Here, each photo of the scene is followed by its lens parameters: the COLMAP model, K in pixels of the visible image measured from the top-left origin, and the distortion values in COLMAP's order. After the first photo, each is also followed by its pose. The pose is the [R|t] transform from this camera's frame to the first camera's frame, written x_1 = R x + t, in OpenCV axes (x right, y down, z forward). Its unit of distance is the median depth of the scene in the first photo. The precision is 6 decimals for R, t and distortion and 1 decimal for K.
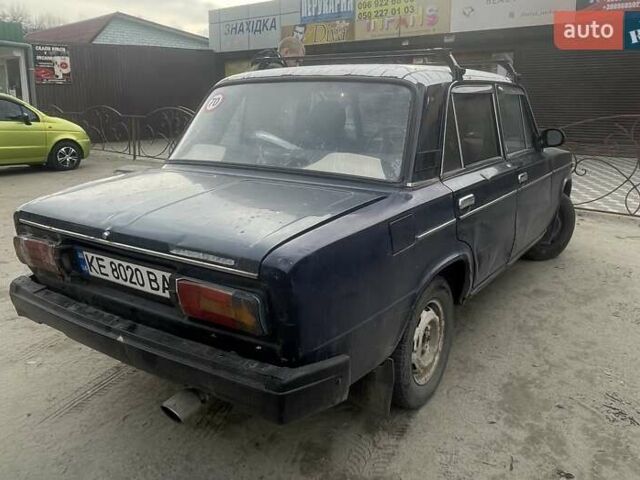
lens RADIAL K [[570.3, 0, 320.0], [0, 570.3, 240.0], [0, 0, 1]] dist [-0.001583, 0.002796]
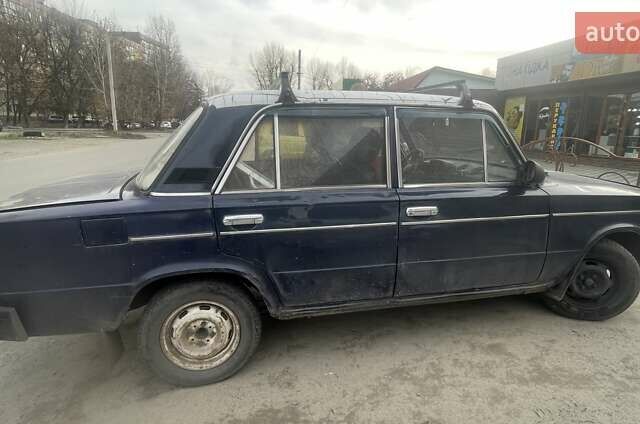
lens RADIAL K [[383.7, 0, 320.0], [0, 383.7, 212.0], [0, 0, 1]] dist [-0.006595, -0.000712]
pose [[0.721903, 0.157002, -0.673948, 0.582991], [-0.172216, 0.984041, 0.044771, -0.097281], [0.670222, 0.083745, 0.737421, 0.398580]]
